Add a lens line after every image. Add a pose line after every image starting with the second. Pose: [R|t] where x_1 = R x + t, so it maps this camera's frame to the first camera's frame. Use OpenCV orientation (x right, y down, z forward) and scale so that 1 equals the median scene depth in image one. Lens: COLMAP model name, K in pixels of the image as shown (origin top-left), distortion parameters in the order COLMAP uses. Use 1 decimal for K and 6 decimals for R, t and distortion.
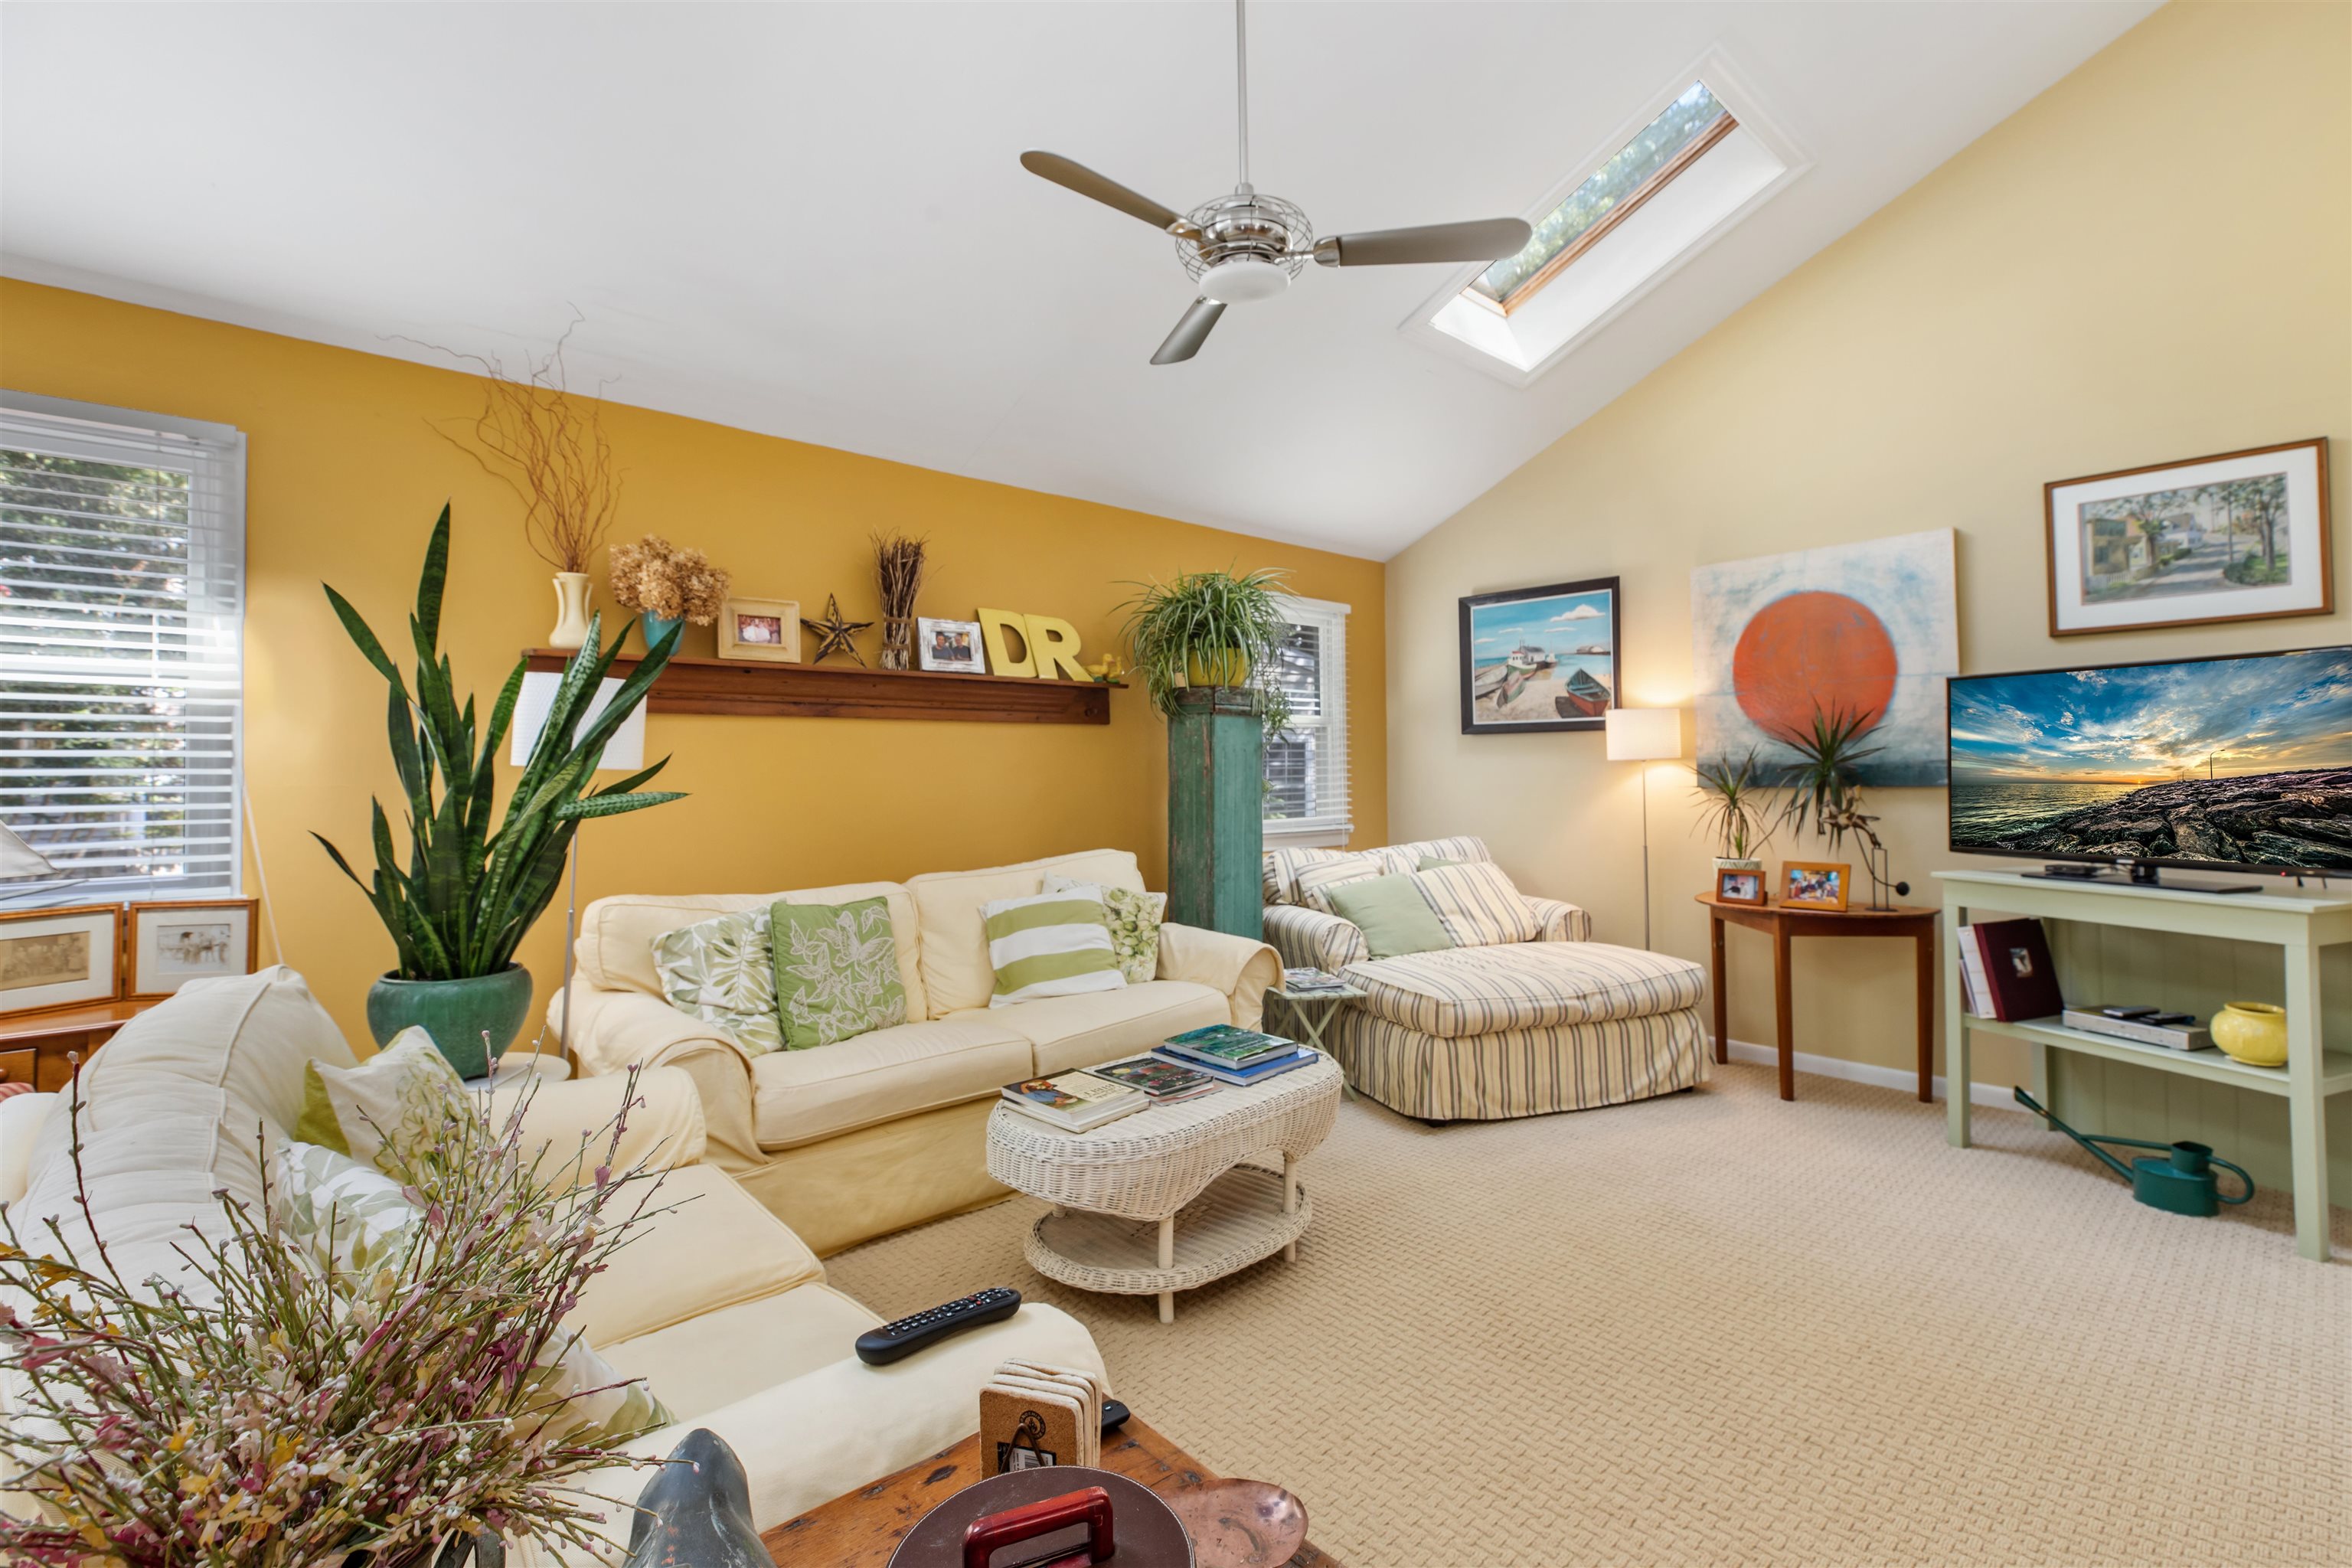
lens RADIAL K [[1056.7, 0, 1198.3], [0, 1056.7, 768.6], [0, 0, 1]] dist [0.003944, -0.000631]
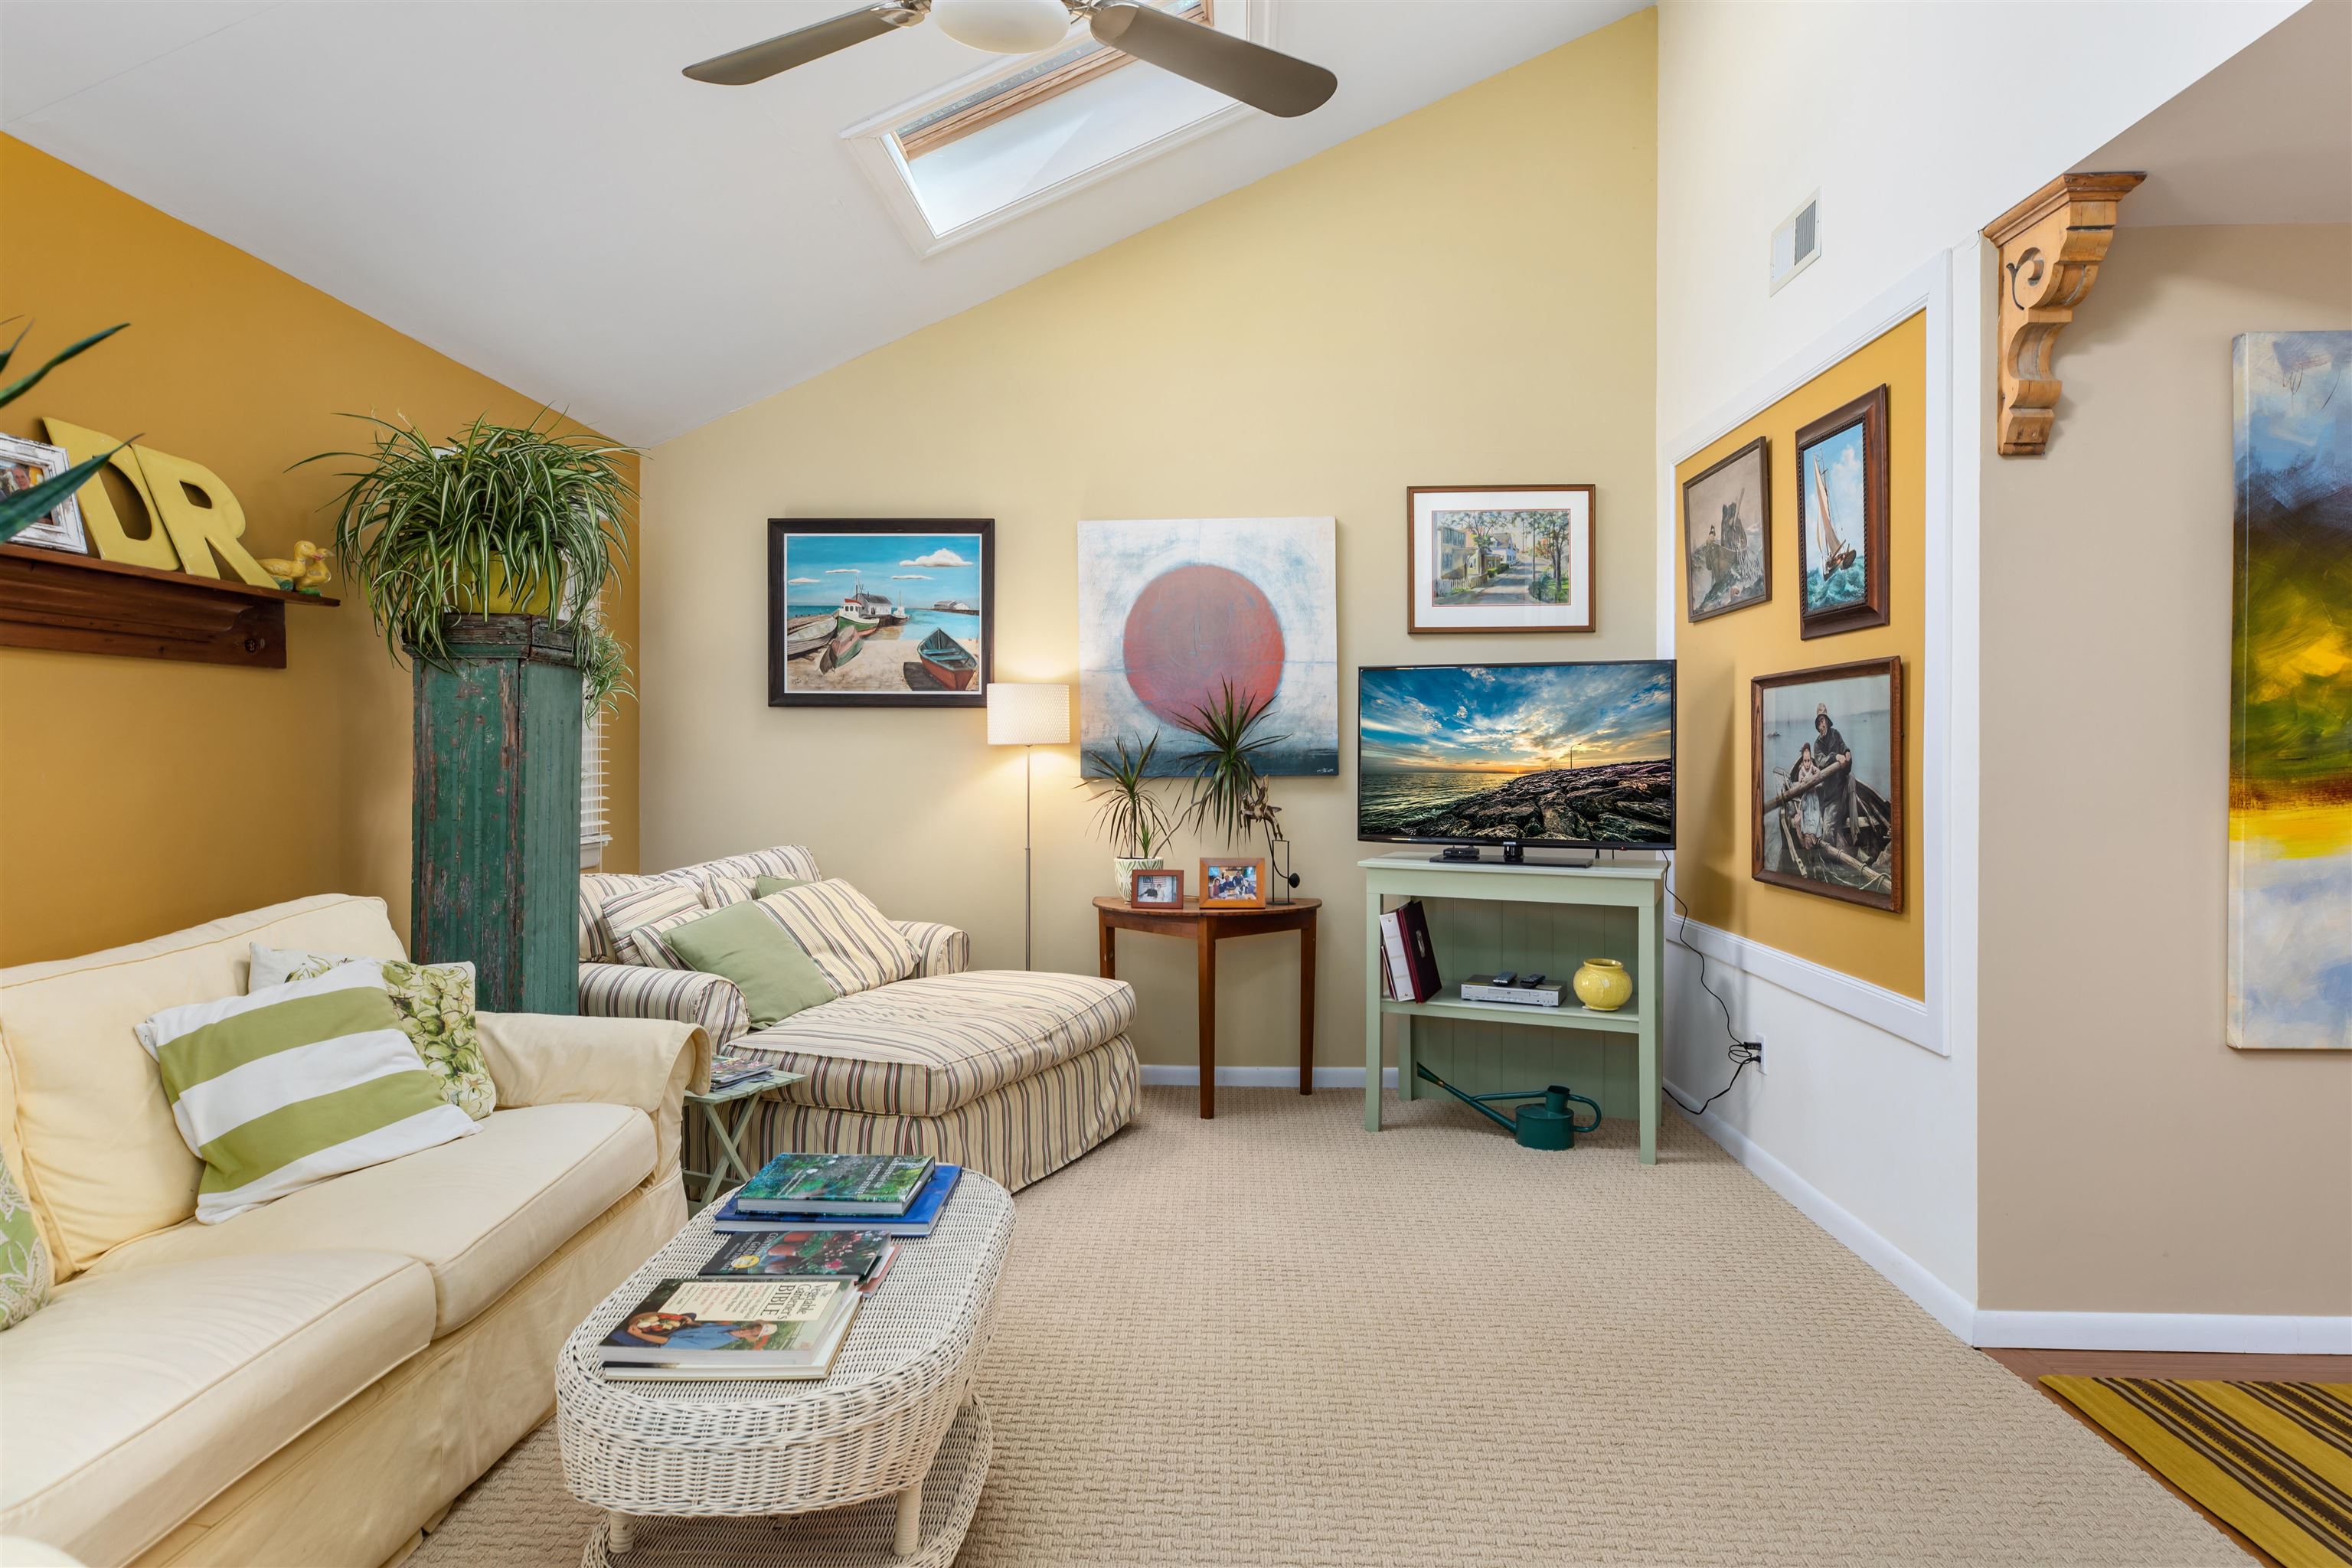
lens RADIAL K [[1346.8, 0, 1174.4], [0, 1346.8, 767.4], [0, 0, 1]] dist [0.006548, 0.001385]
pose [[0.710956, 0.000370, 0.703236, -0.292346], [-0.007977, 0.999940, 0.007538, 0.000751], [-0.703191, -0.010969, 0.710916, 0.199447]]
